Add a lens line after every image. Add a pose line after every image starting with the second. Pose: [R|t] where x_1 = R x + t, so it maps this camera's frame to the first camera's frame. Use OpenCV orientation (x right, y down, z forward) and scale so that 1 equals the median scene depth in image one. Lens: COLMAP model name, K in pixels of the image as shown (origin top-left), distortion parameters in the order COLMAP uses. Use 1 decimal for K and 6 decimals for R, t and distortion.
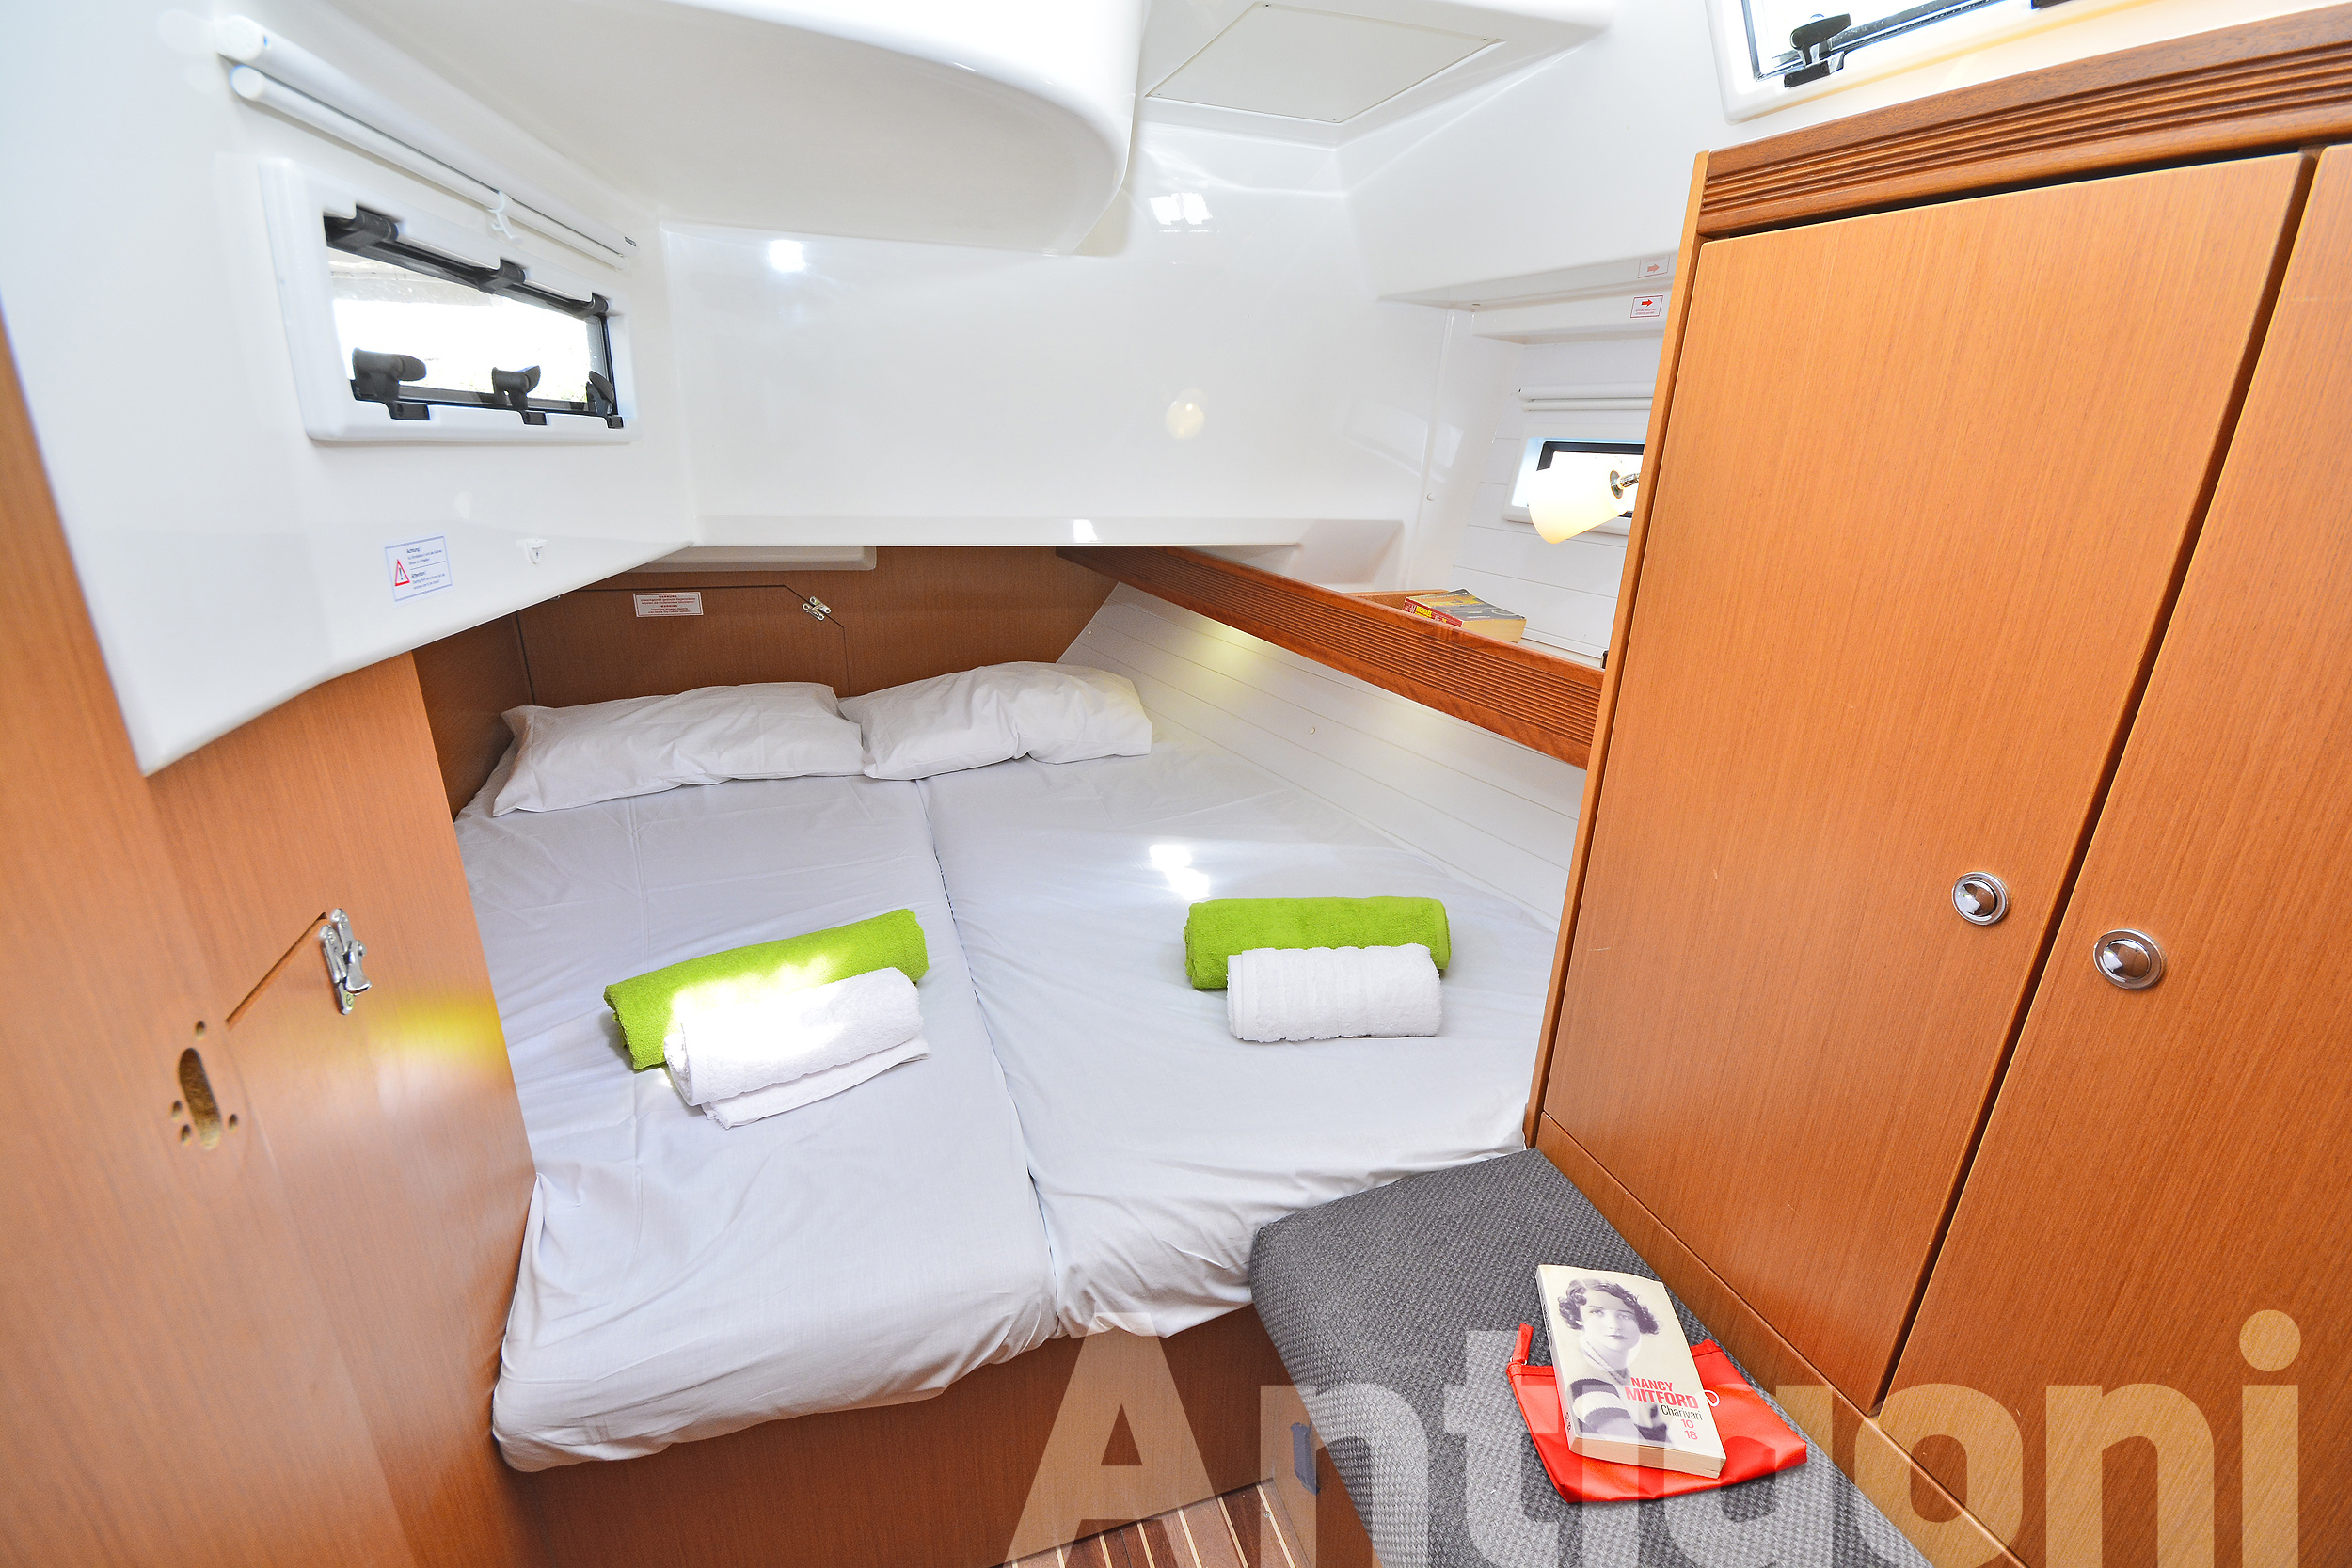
lens RADIAL K [[1079.0, 0, 1187.6], [0, 1079.0, 799.0], [0, 0, 1]] dist [-0.002600, -0.001237]
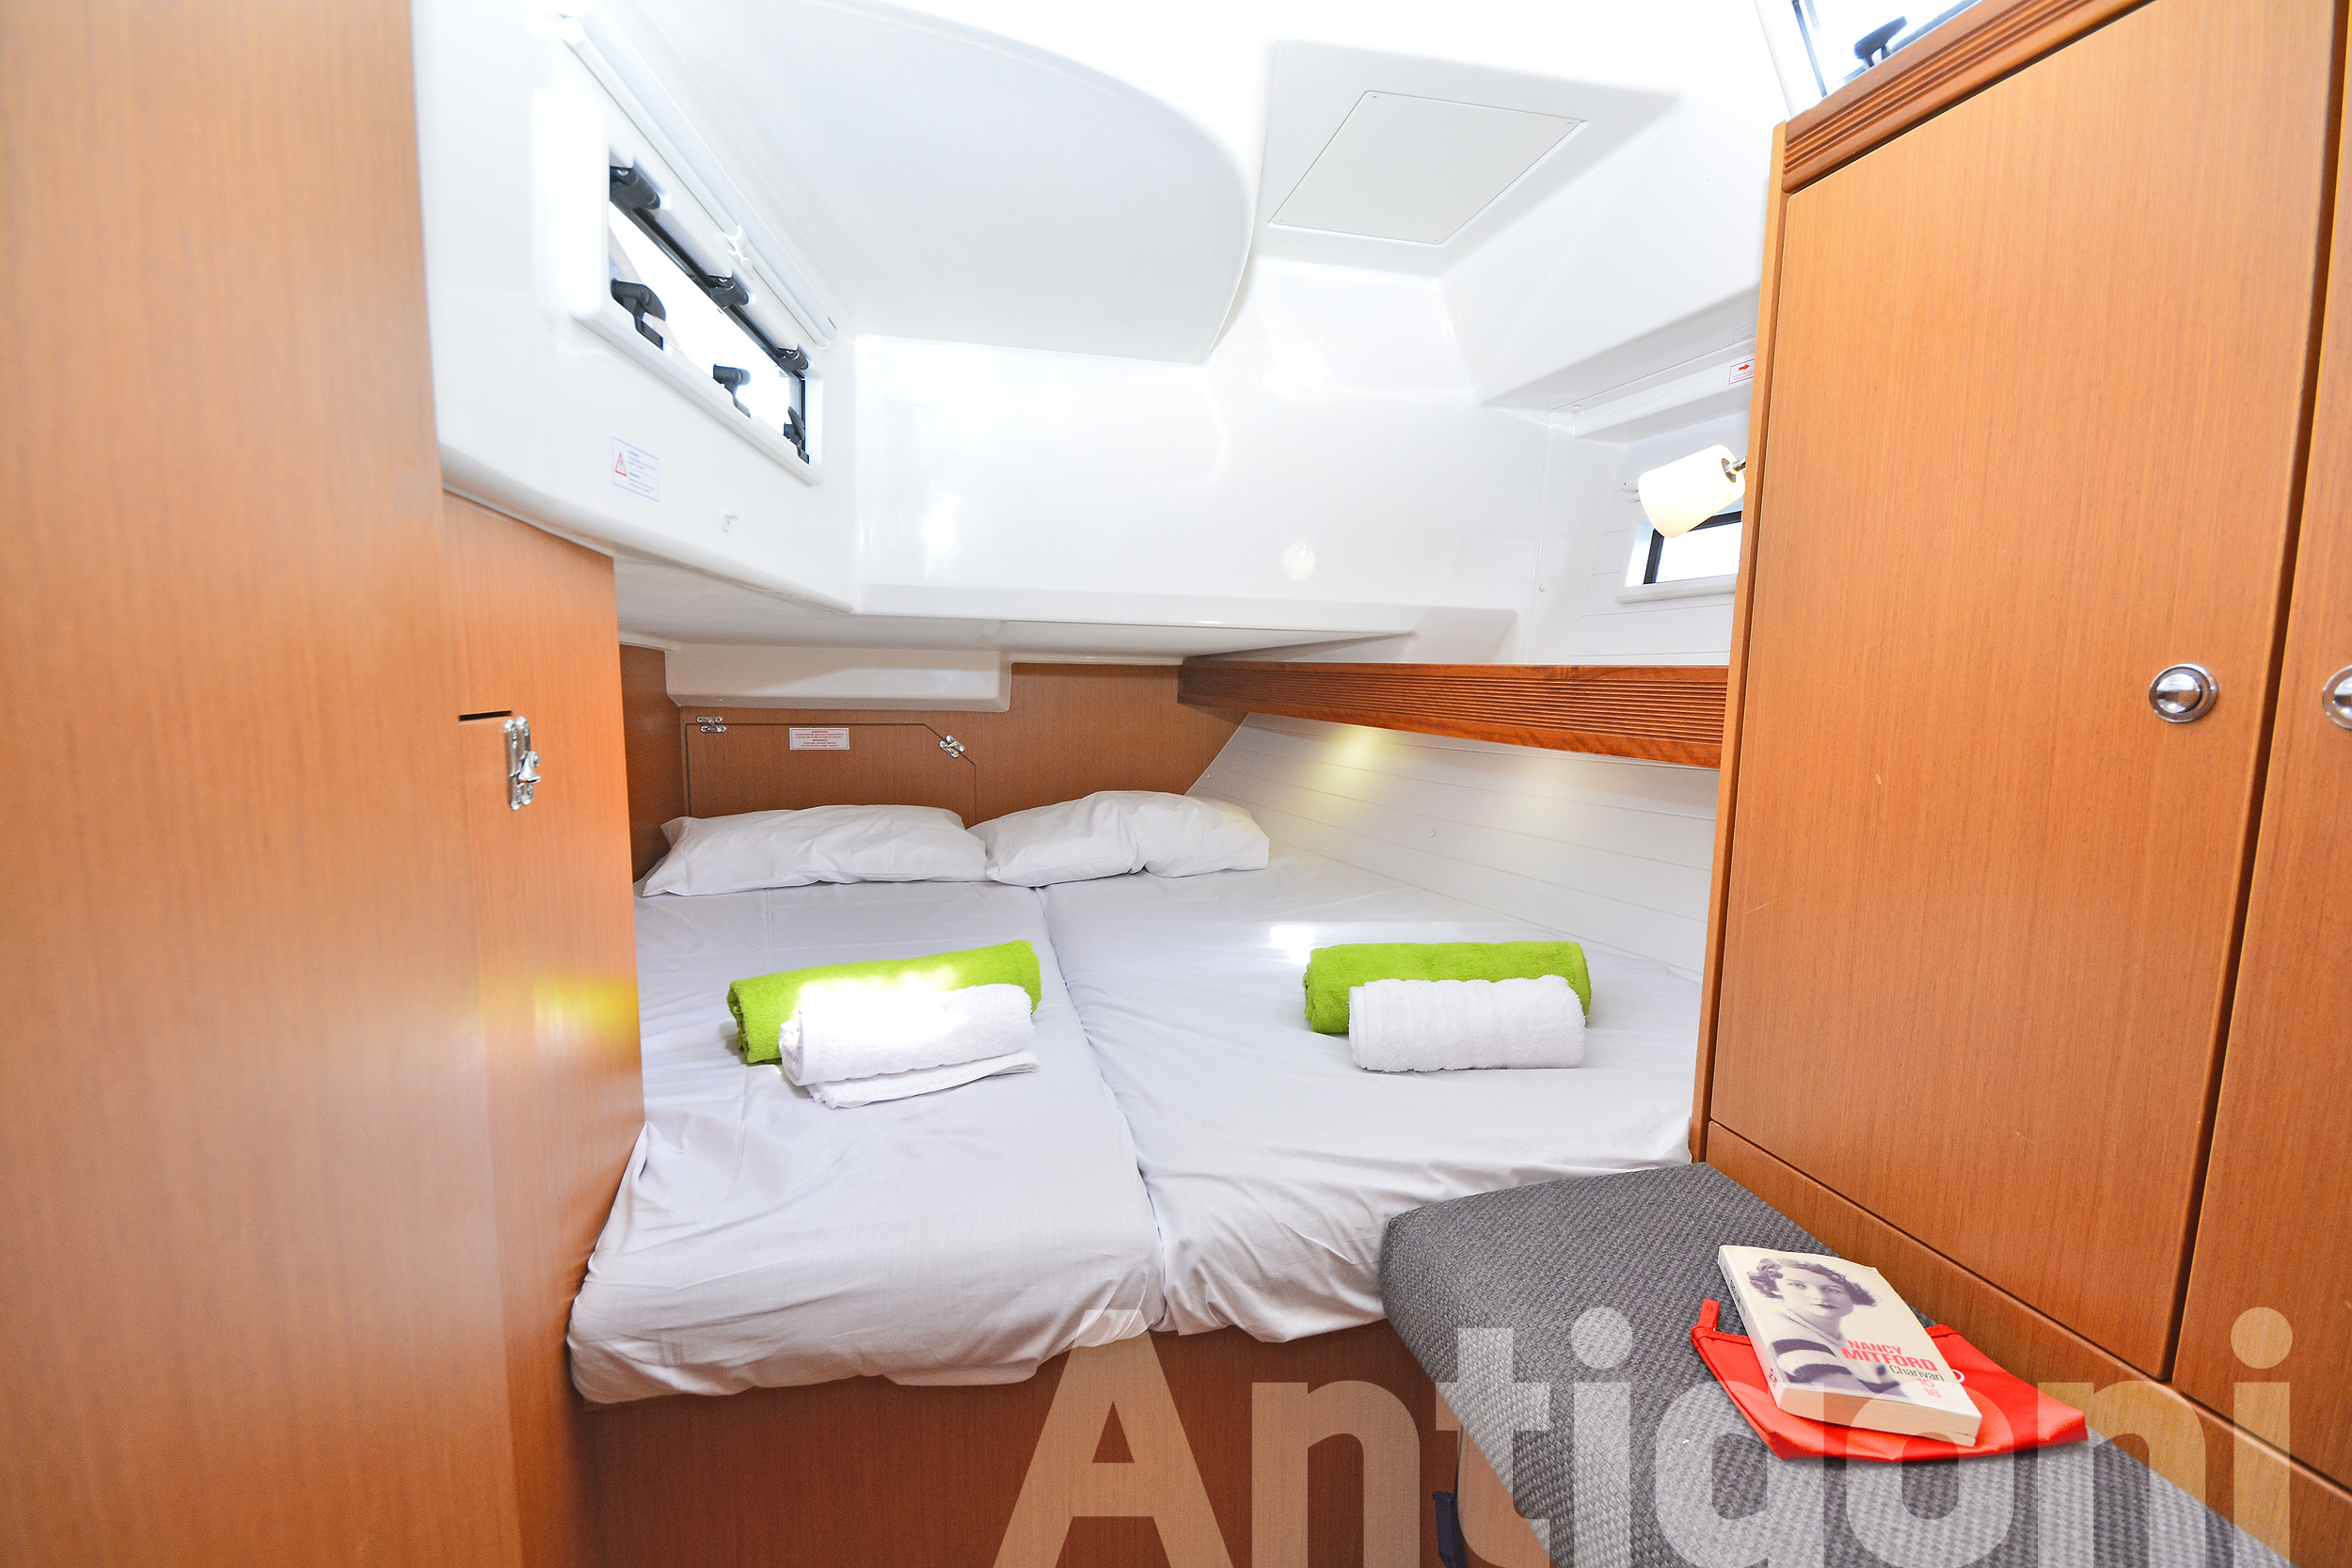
lens RADIAL K [[1075.6, 0, 1176.6], [0, 1075.6, 784.9], [0, 0, 1]] dist [0.012337, -0.016017]
pose [[0.993407, -0.000602, -0.114641, -0.006905], [-0.027269, 0.970045, -0.241390, 0.270105], [0.111352, 0.242924, 0.963633, 0.027504]]
